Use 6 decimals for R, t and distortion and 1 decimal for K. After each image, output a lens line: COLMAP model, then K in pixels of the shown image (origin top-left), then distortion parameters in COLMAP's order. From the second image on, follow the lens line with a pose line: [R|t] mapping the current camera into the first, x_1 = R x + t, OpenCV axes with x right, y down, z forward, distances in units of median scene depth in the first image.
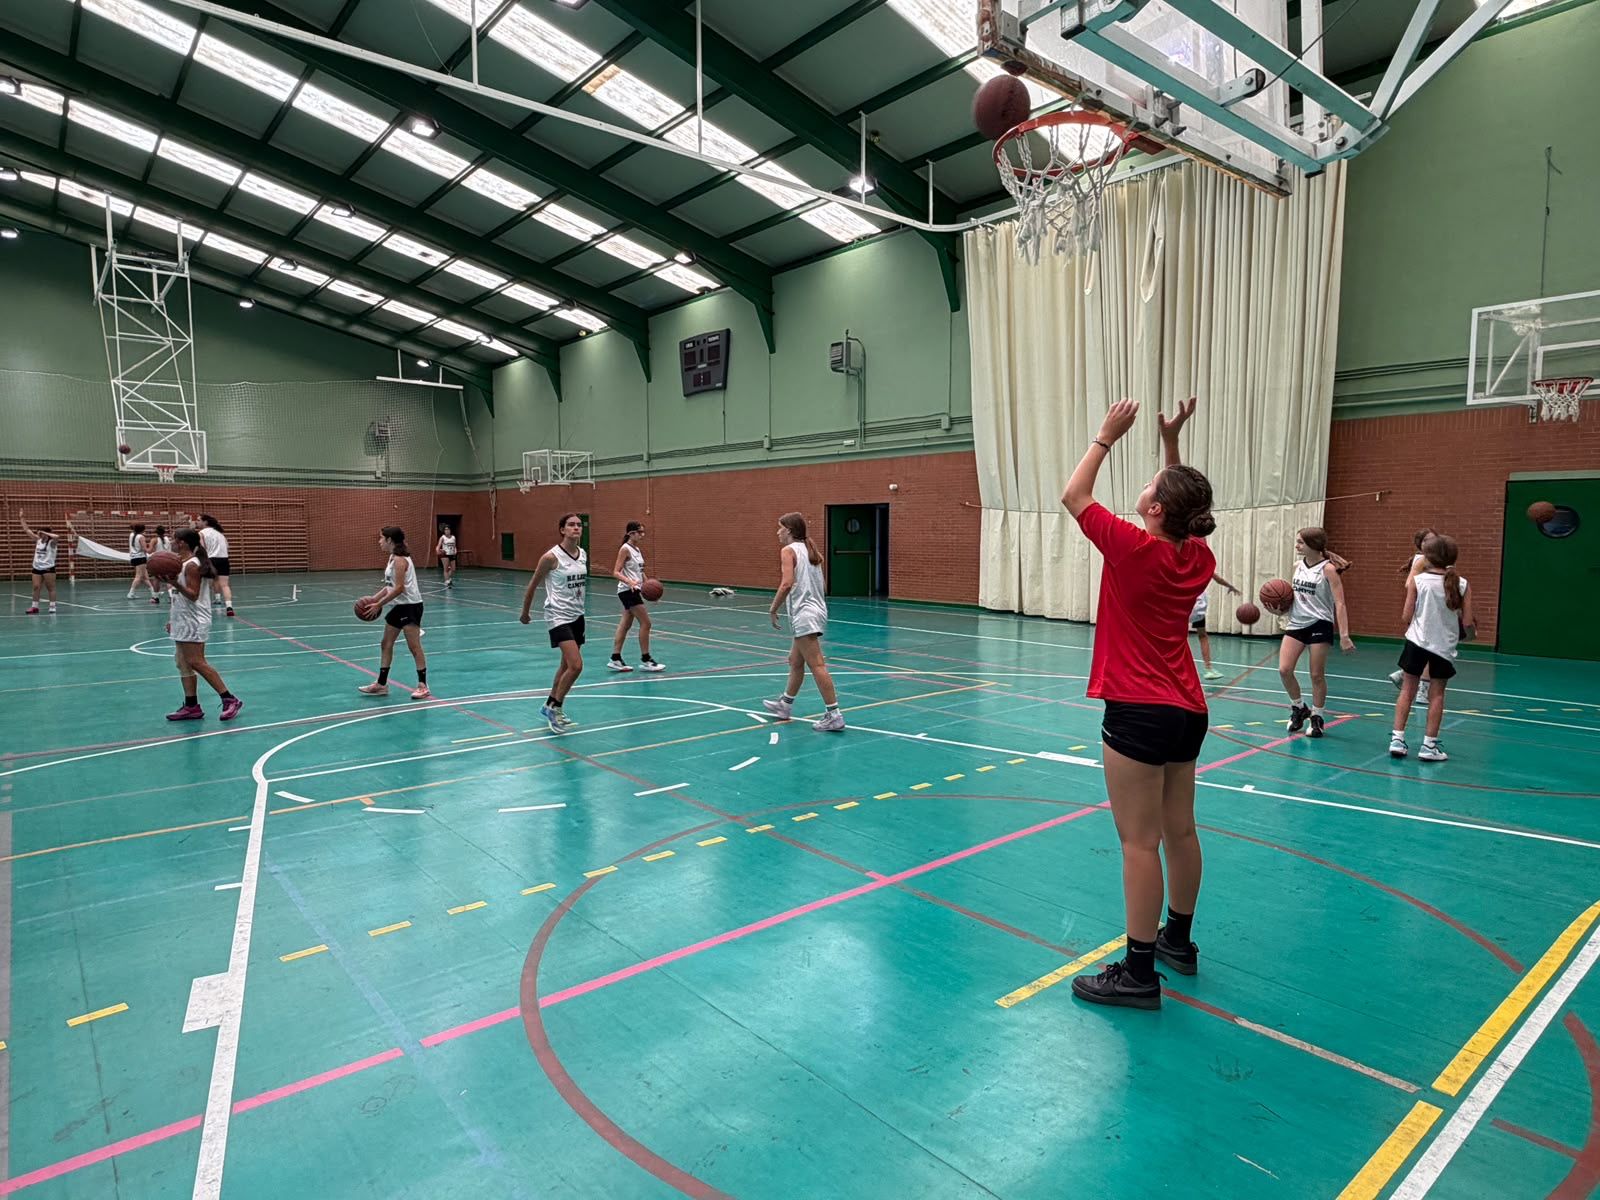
lens RADIAL K [[937.7, 0, 807.1], [0, 937.7, 602.3], [0, 0, 1]] dist [-0.015679, 0.002549]
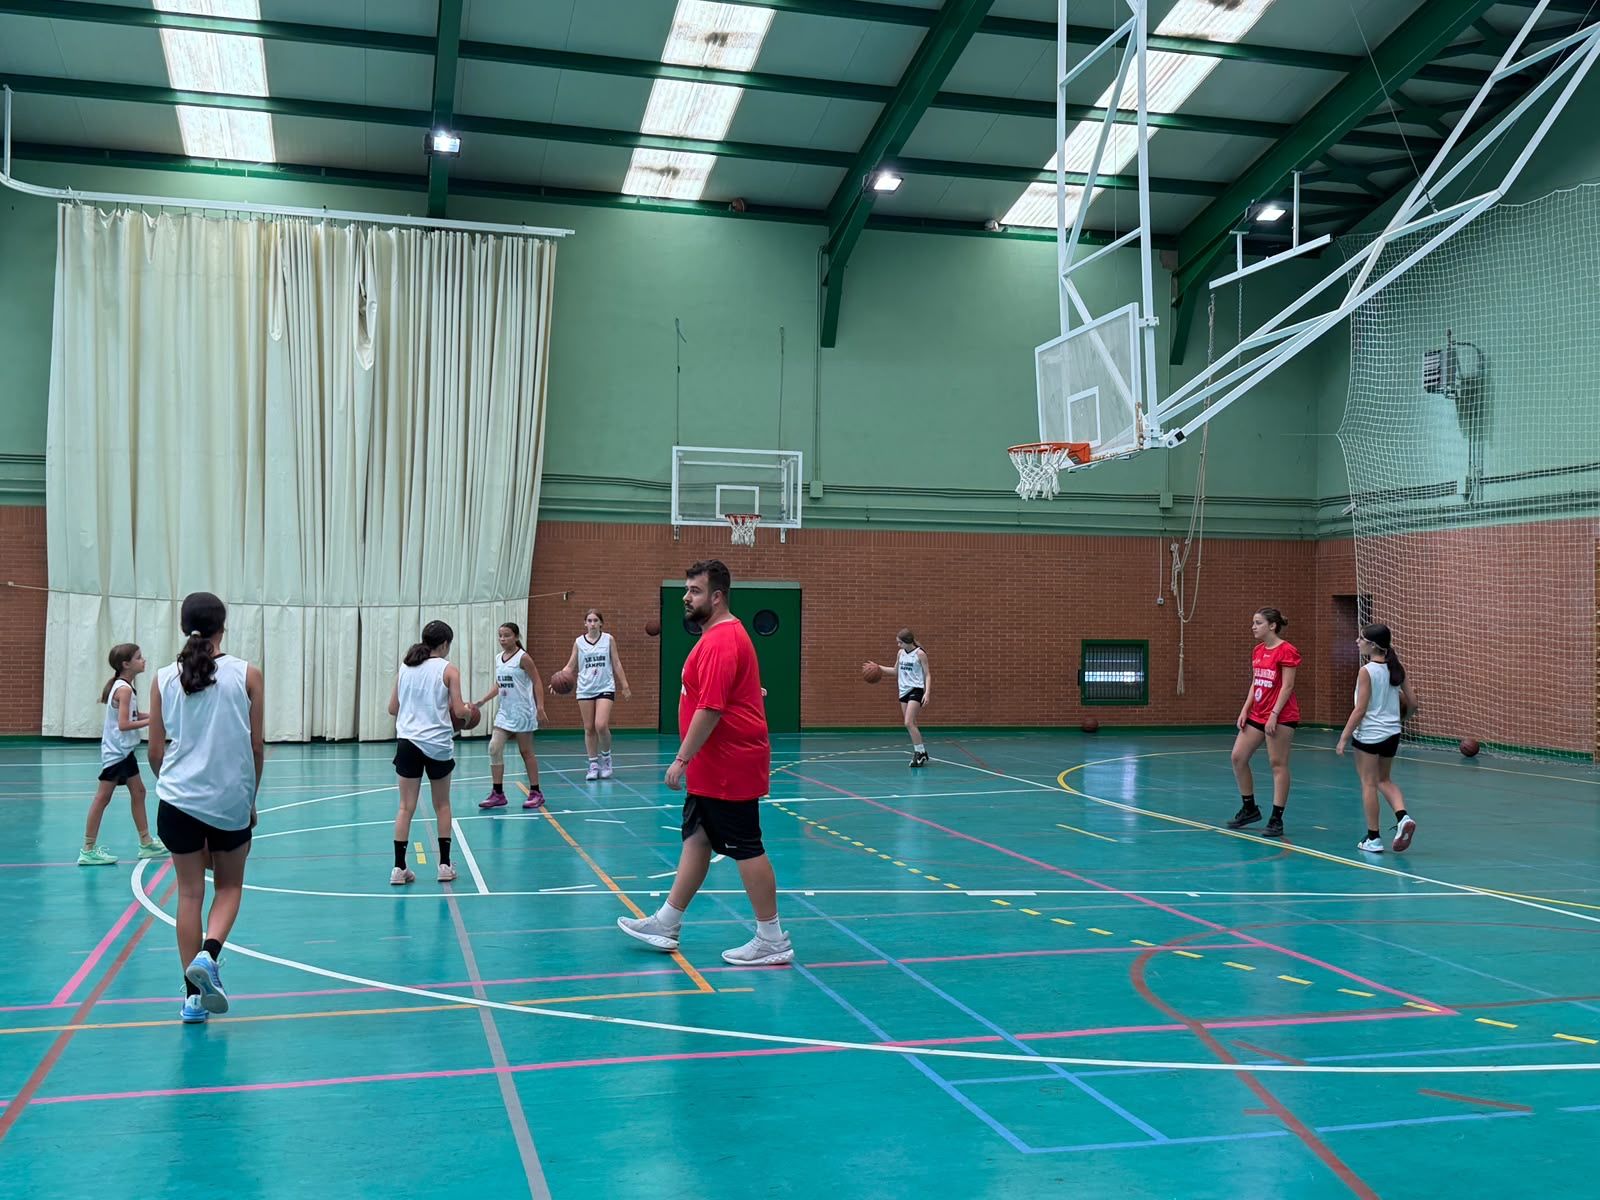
lens RADIAL K [[1613.2, 0, 787.4], [0, 1613.2, 623.6], [0, 0, 1]] dist [0.098243, 0.000000]
pose [[0.421015, 0.007311, 0.907024, -0.691566], [0.062376, 0.997367, -0.036993, 0.001049], [-0.904907, 0.072151, 0.419450, 0.003621]]
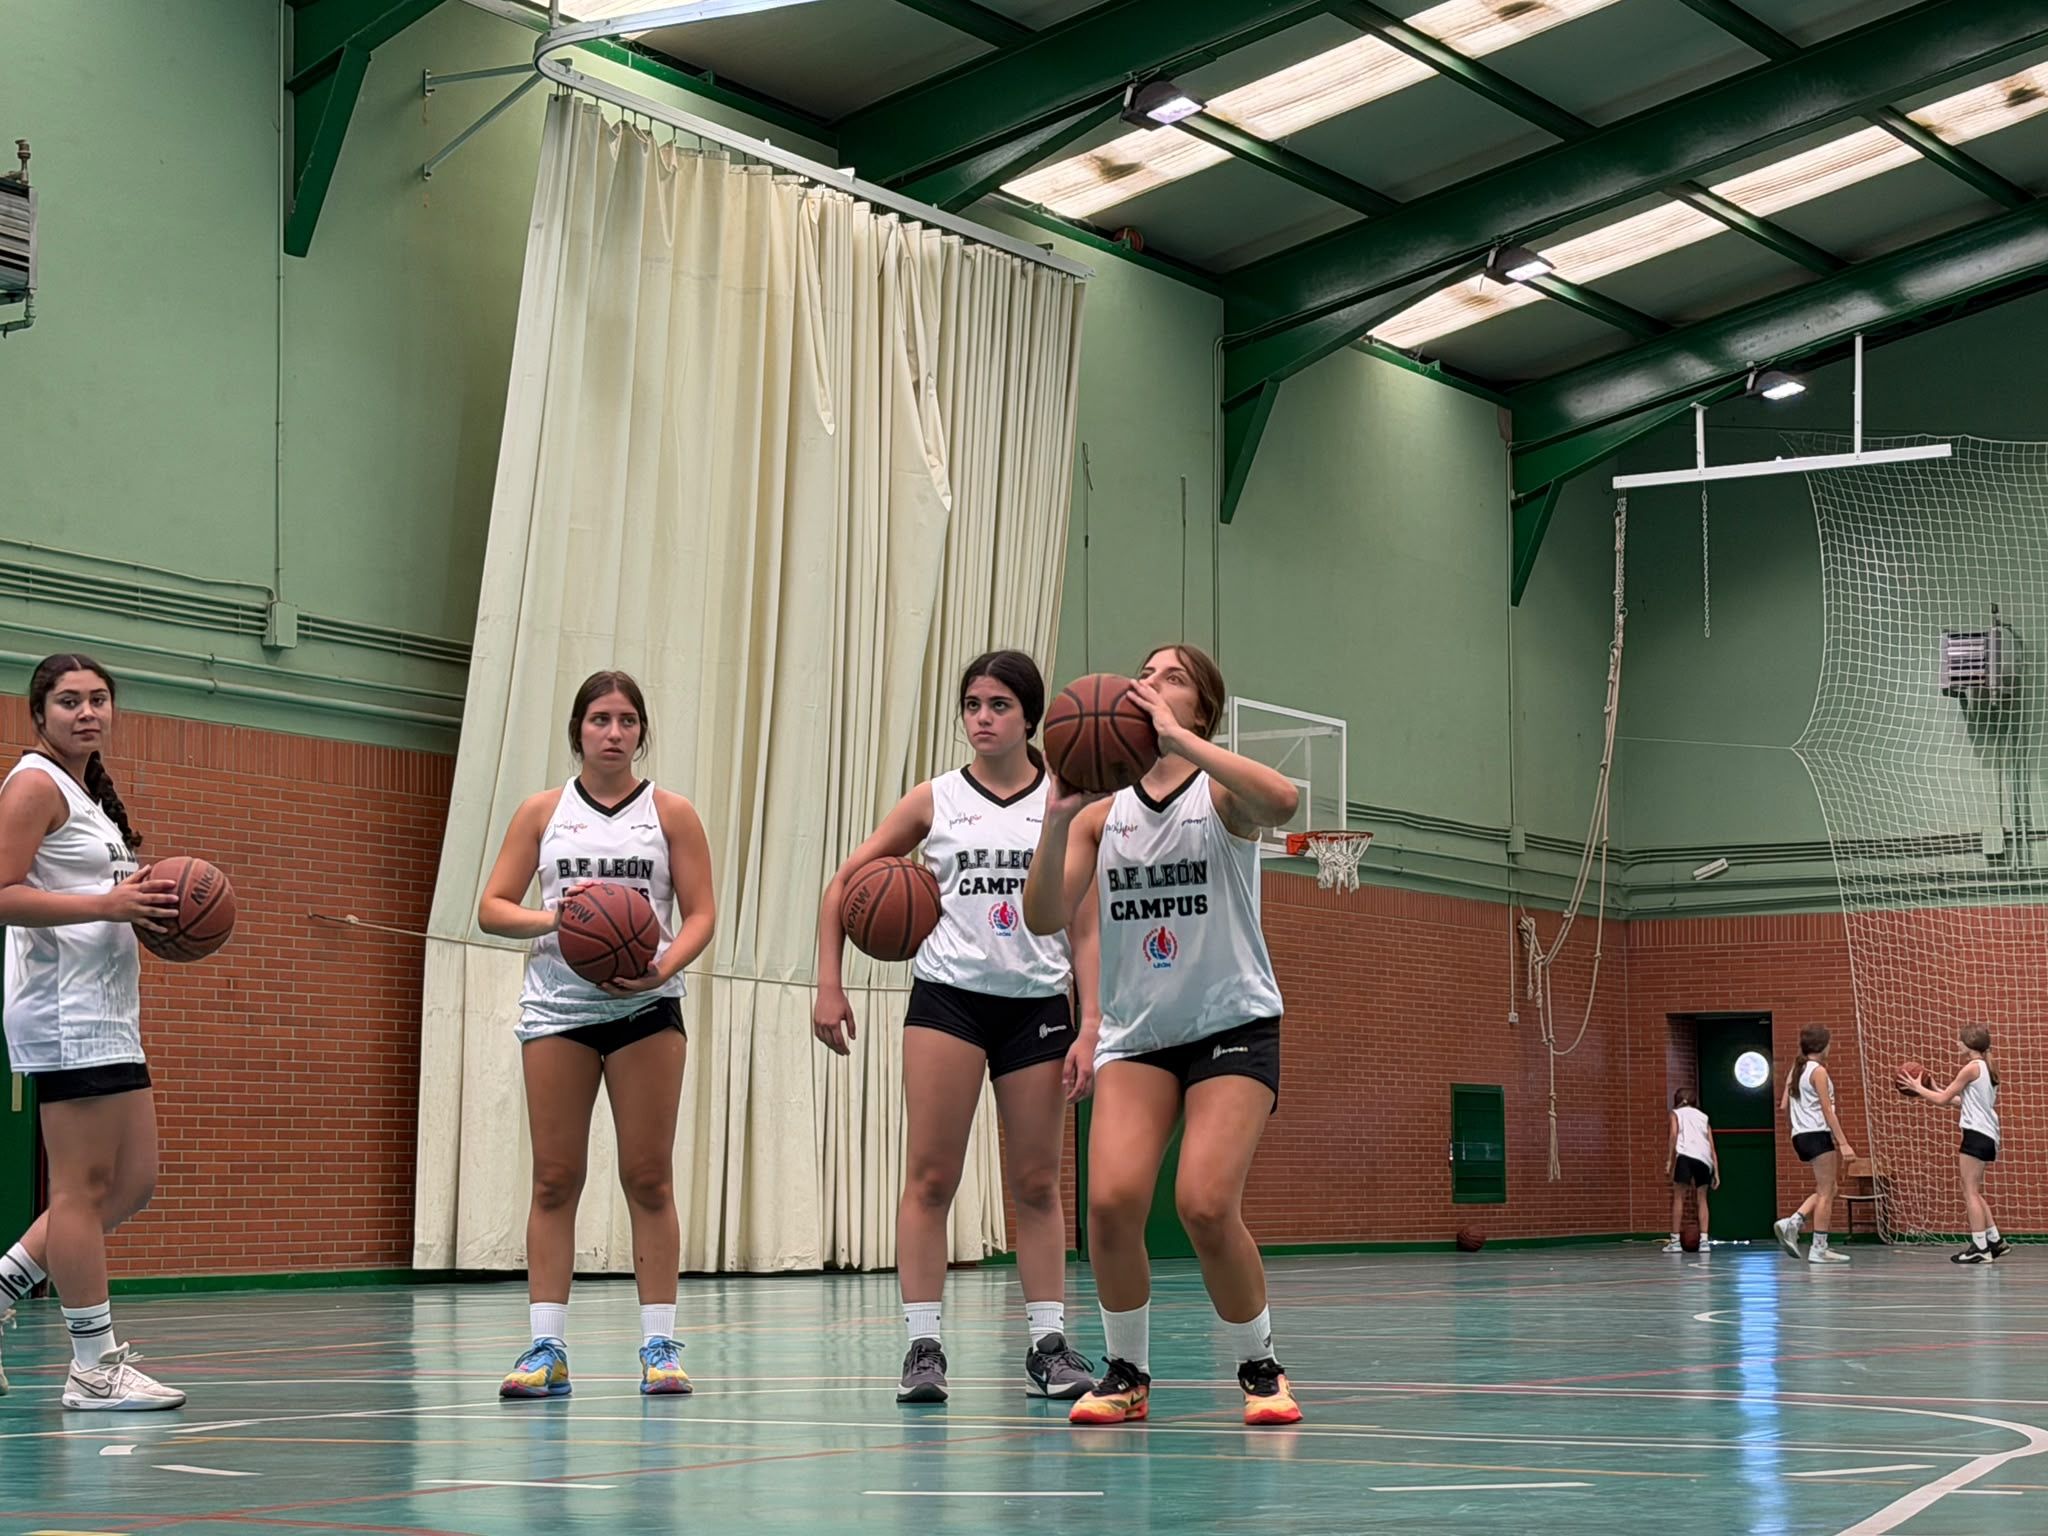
lens RADIAL K [[4201.3, 0, 1039.7], [0, 4201.3, 835.5], [0, 0, 1]] dist [0.169573, 0.000000]
pose [[-0.338591, 0.084956, 0.937090, -1.177841], [0.083186, 0.994719, -0.060124, -0.036587], [-0.937249, 0.057595, -0.343870, 1.302768]]
